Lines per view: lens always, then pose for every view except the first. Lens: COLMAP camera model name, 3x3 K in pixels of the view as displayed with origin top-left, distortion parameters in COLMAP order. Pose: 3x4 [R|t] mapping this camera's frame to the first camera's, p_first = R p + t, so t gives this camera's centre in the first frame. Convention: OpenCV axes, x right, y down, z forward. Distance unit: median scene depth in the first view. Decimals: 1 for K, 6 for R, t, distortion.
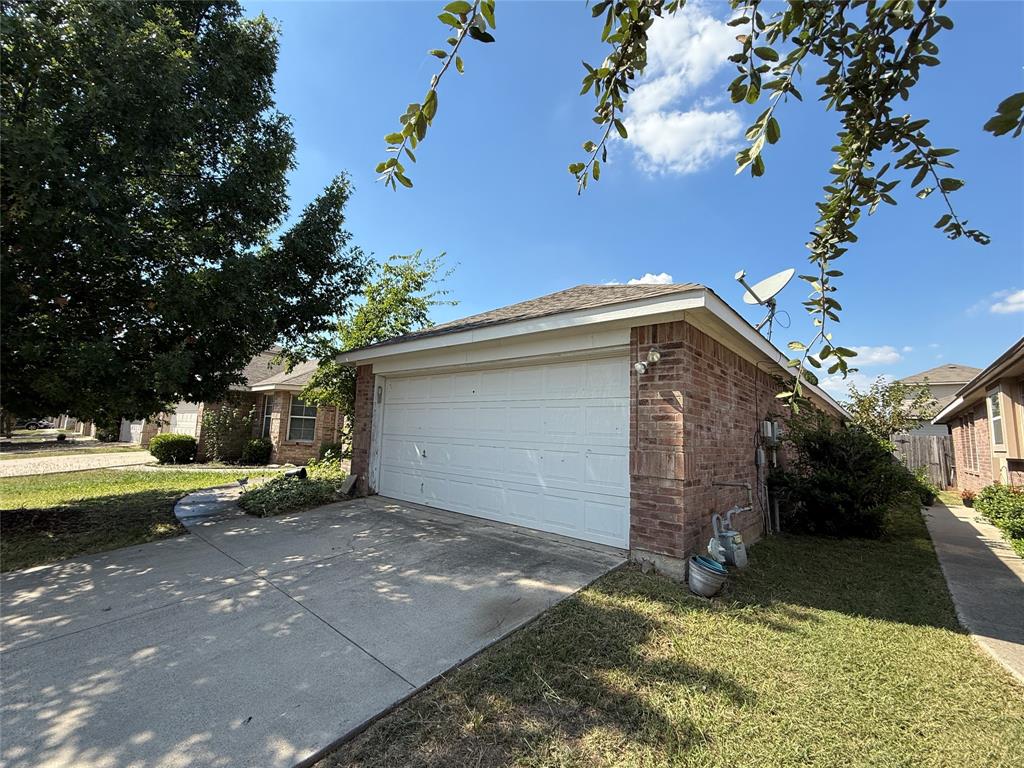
lens RADIAL K [[435.3, 0, 512.0], [0, 435.3, 384.0], [0, 0, 1]] dist [0.000144, -0.000101]
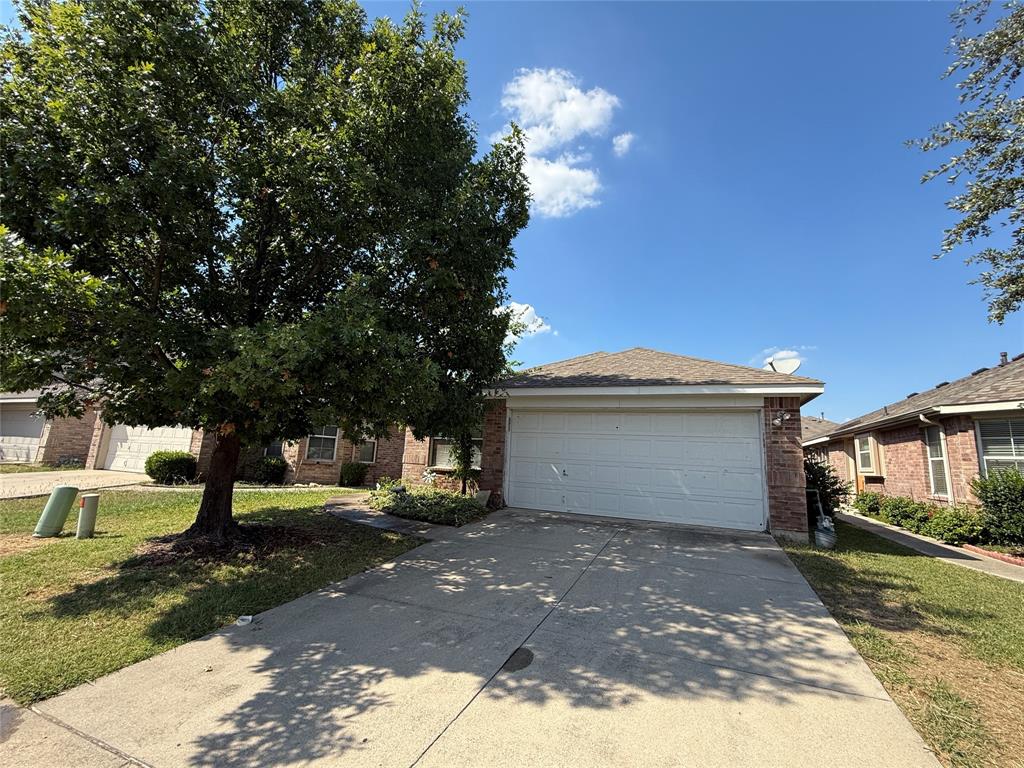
lens RADIAL K [[439.2, 0, 512.6], [0, 439.2, 373.0], [0, 0, 1]] dist [-0.000809, -0.000050]
pose [[0.947880, 0.072056, 0.310374, -0.781898], [-0.051117, 0.995866, -0.075088, -0.029667], [-0.314501, 0.055309, 0.947644, -0.209748]]
